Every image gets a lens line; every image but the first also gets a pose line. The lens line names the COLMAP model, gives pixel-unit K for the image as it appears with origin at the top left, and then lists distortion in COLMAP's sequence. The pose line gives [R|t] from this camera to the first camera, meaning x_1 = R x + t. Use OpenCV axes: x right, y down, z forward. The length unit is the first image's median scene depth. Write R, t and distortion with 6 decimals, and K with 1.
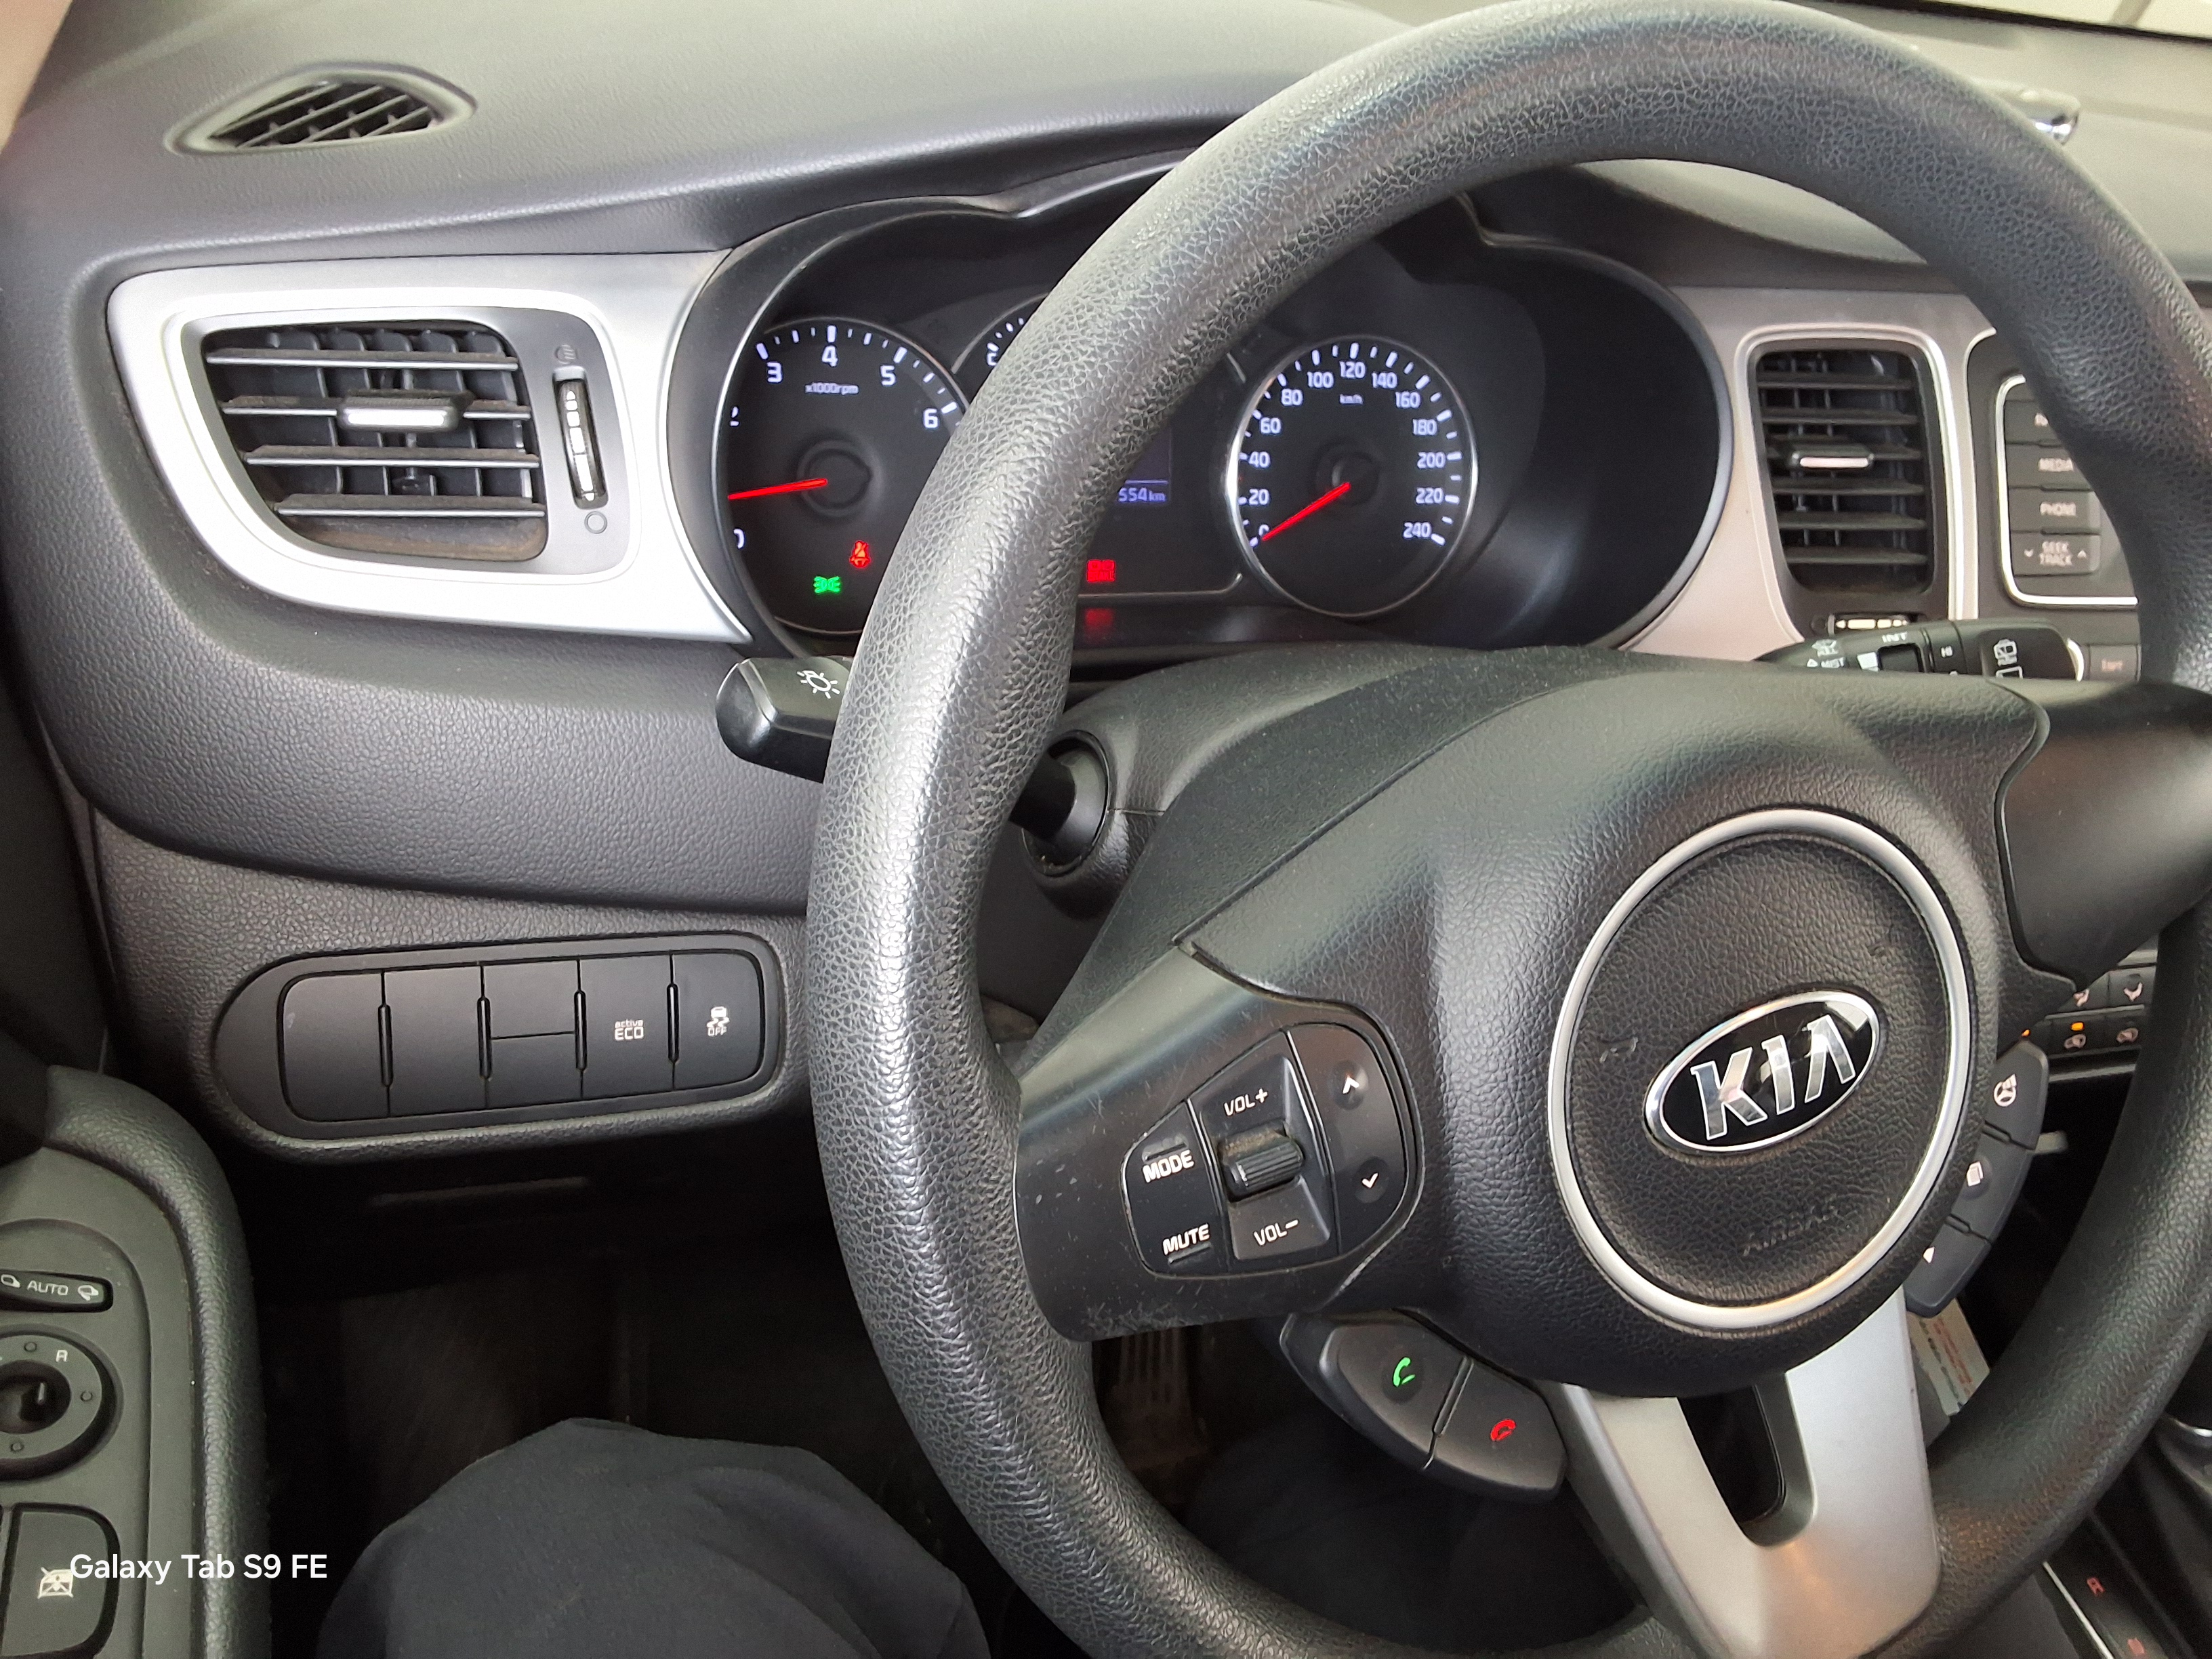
lens RADIAL K [[1706.6, 0, 1106.0], [0, 1706.6, 829.5], [0, 0, 1]] dist [0.157590, -0.000584]
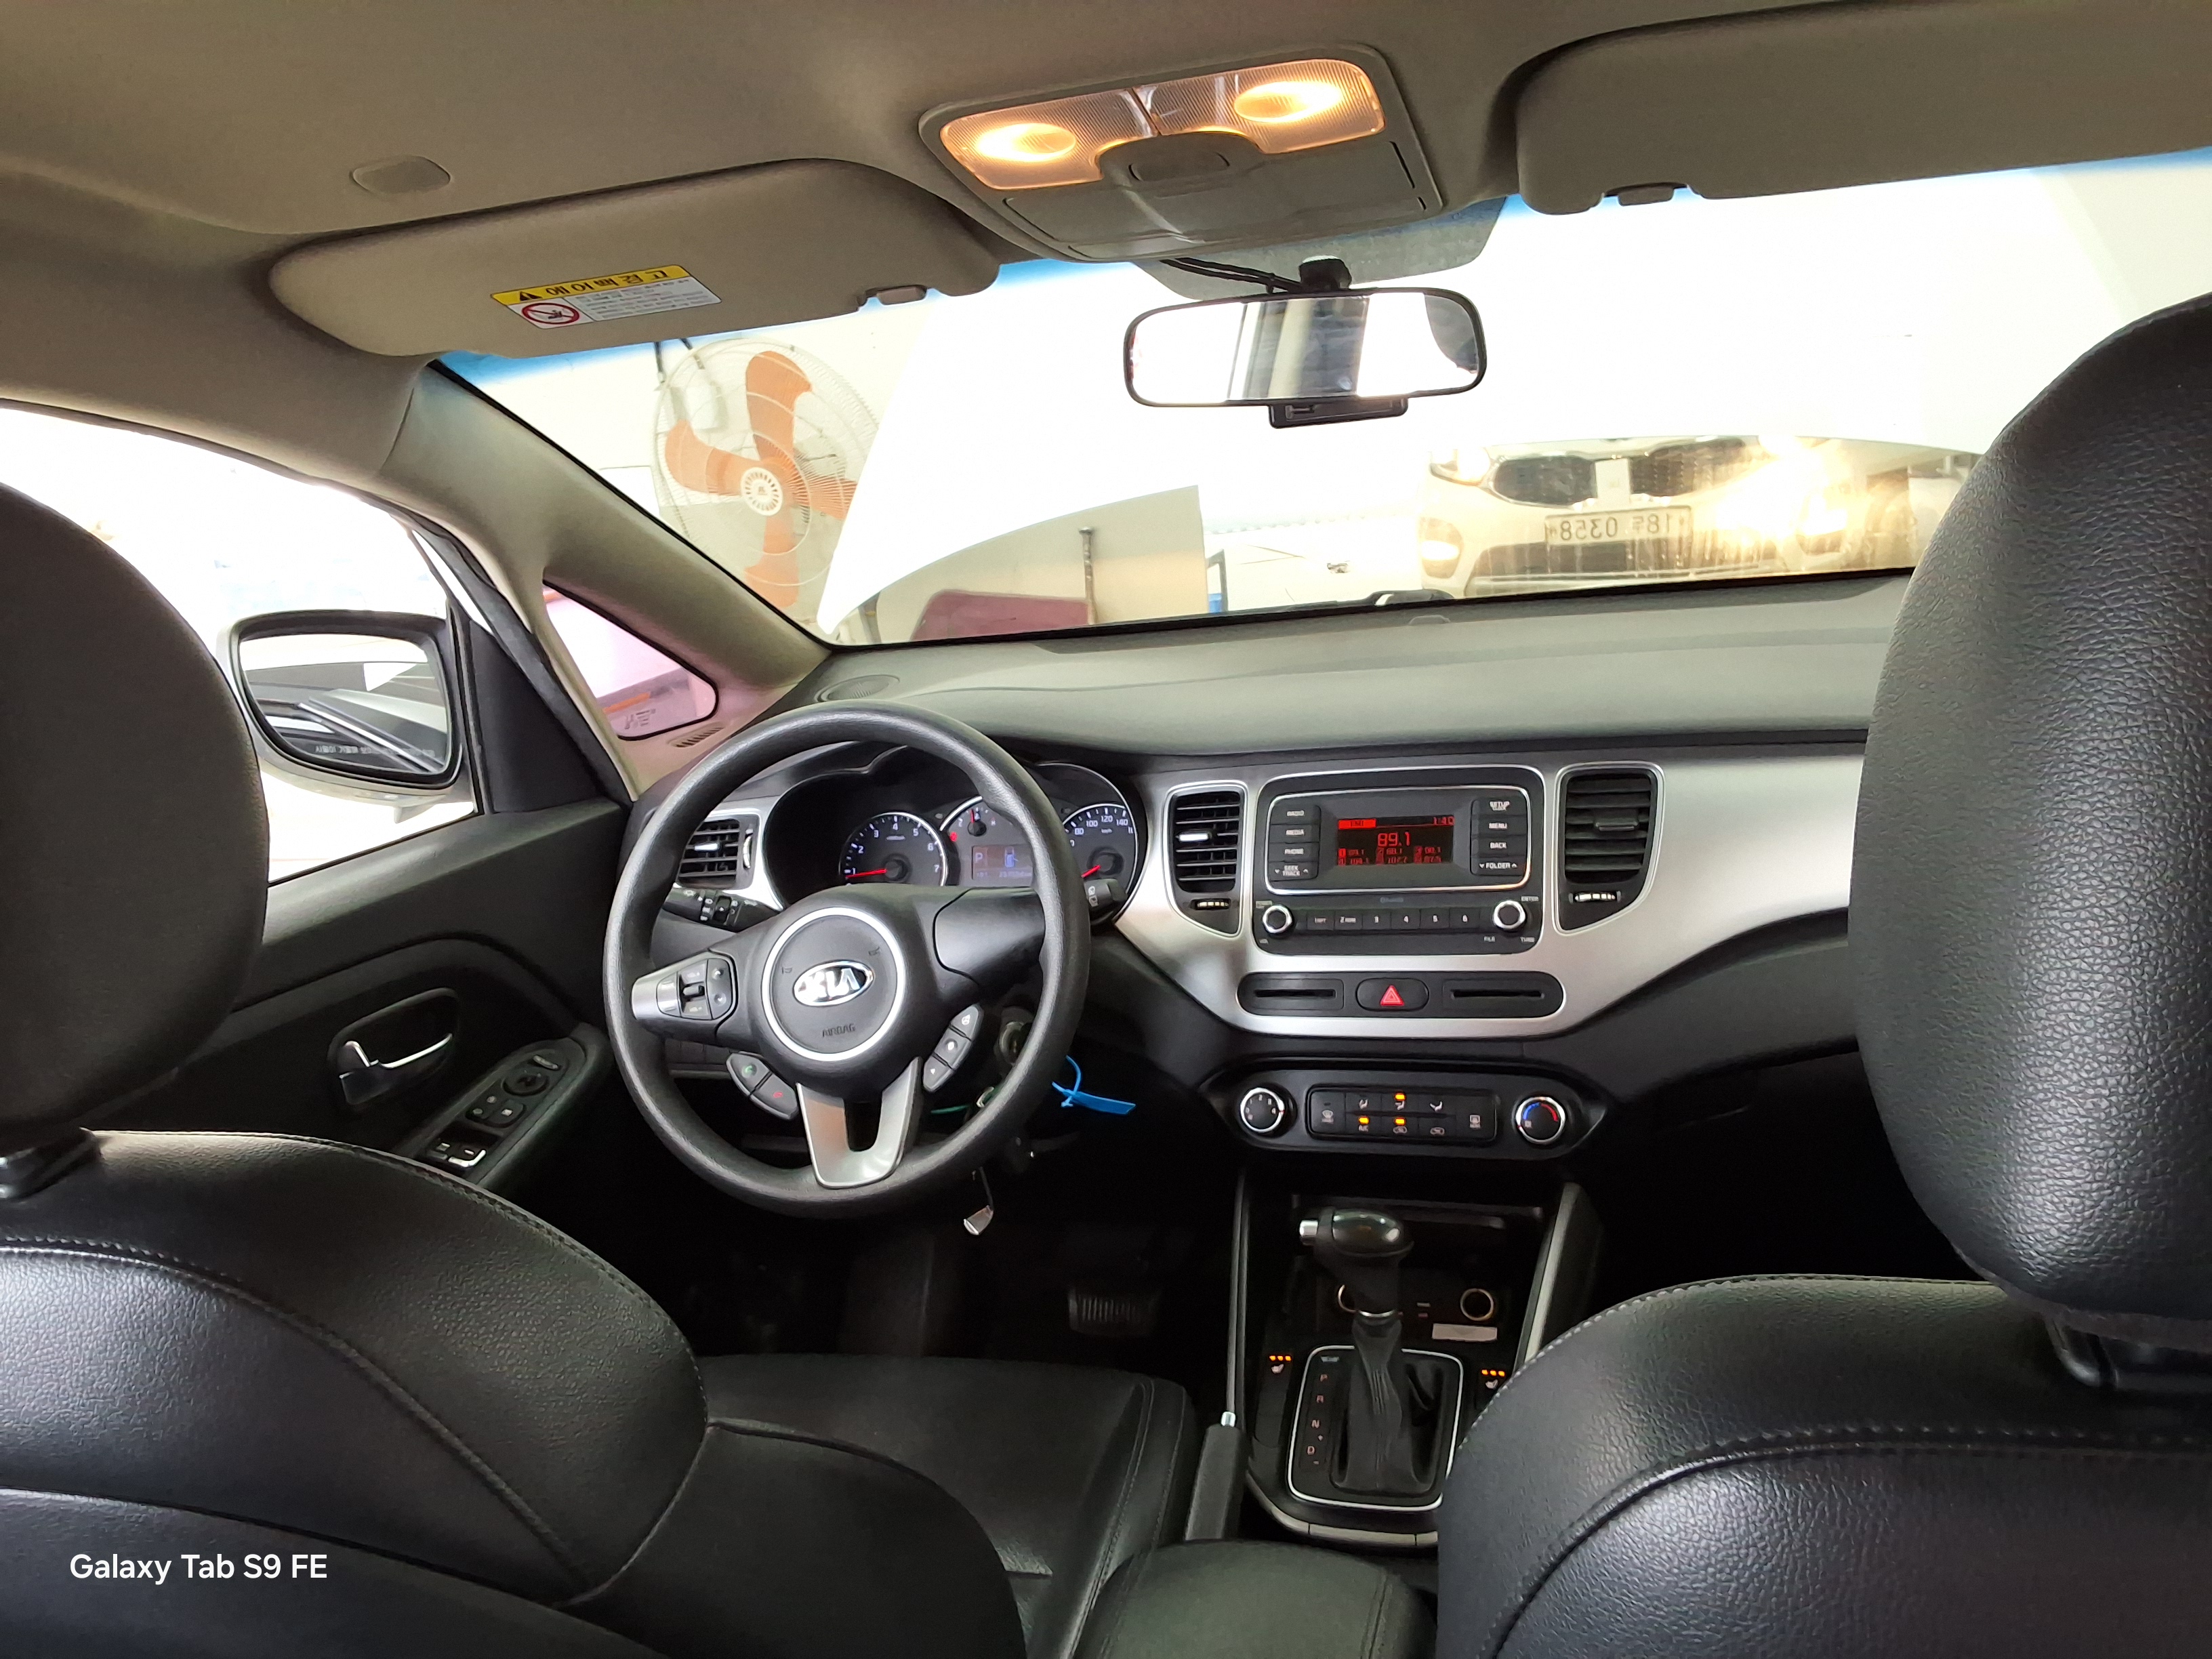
lens RADIAL K [[1706.6, 0, 1106.0], [0, 1706.6, 829.5], [0, 0, 1]] dist [0.157590, -0.000584]
pose [[0.781804, -0.077476, -0.618692, 1.575364], [-0.129495, 0.950441, -0.282655, 0.398985], [0.609929, 0.301098, 0.733025, -0.679842]]
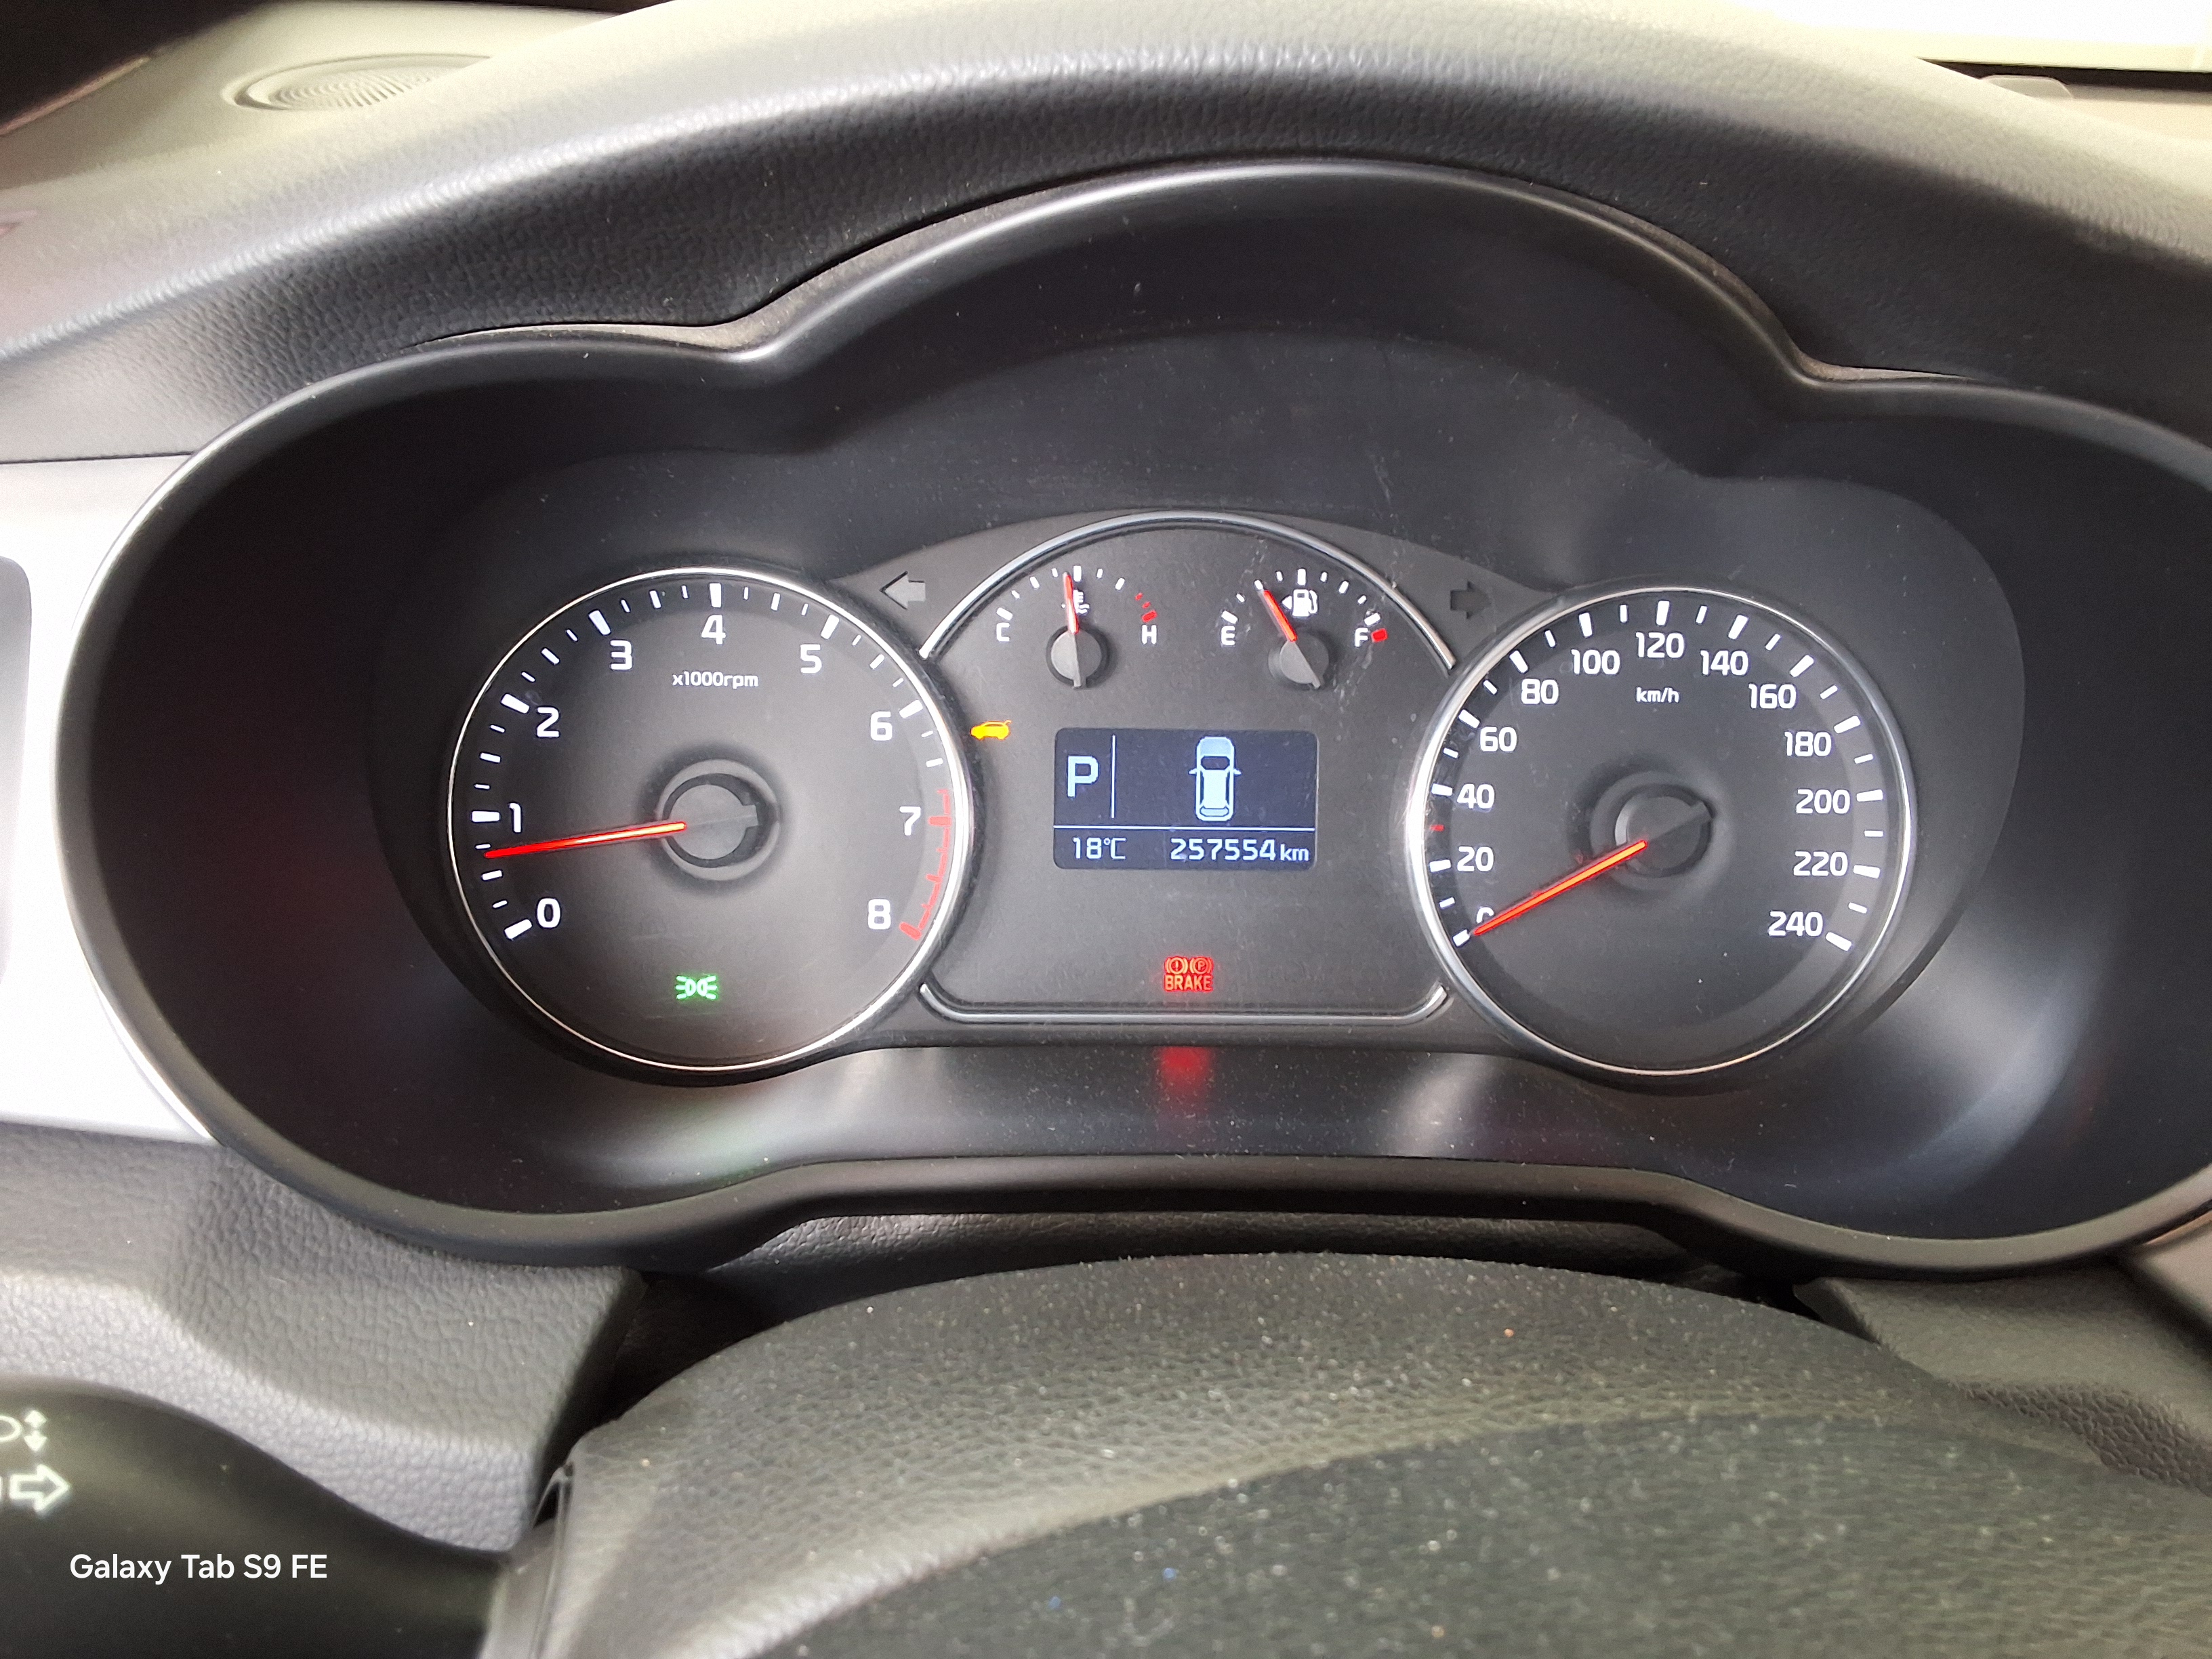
lens RADIAL K [[1755.4, 0, 1103.7], [0, 1755.4, 902.7], [0, 0, 1]] dist [0.114362, -0.000949]
pose [[0.949124, 0.038371, -0.312557, 0.157081], [-0.076904, 0.990739, -0.111903, -0.104637], [0.305368, 0.130247, 0.943285, 0.412799]]
